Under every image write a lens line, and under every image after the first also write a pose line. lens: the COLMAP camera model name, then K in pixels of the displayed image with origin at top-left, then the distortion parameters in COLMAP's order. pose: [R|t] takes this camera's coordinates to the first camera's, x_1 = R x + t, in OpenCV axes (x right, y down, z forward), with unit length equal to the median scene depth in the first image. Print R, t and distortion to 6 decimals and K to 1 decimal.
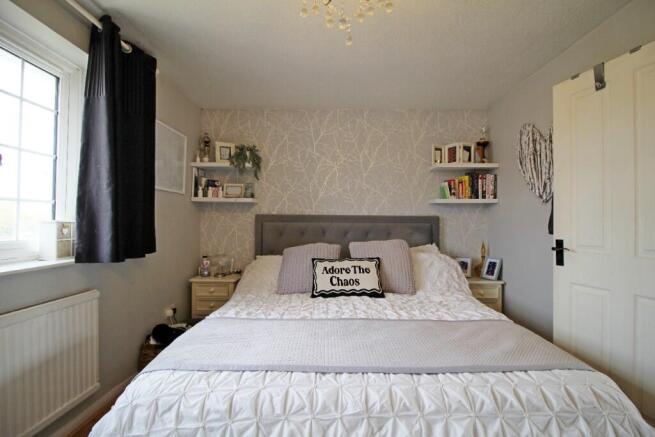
lens RADIAL K [[305.5, 0, 326.9], [0, 305.5, 220.4], [0, 0, 1]] dist [-0.000760, -0.014334]
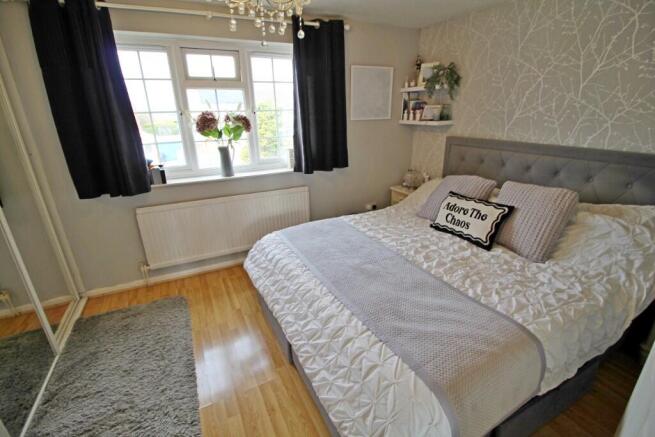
lens RADIAL K [[305.5, 0, 326.9], [0, 305.5, 220.4], [0, 0, 1]] dist [-0.000760, -0.014334]
pose [[0.460341, 0.280858, -0.842143, 0.569211], [0.032729, 0.942621, 0.332258, -0.117981], [0.887139, -0.180514, 0.424735, 0.174461]]
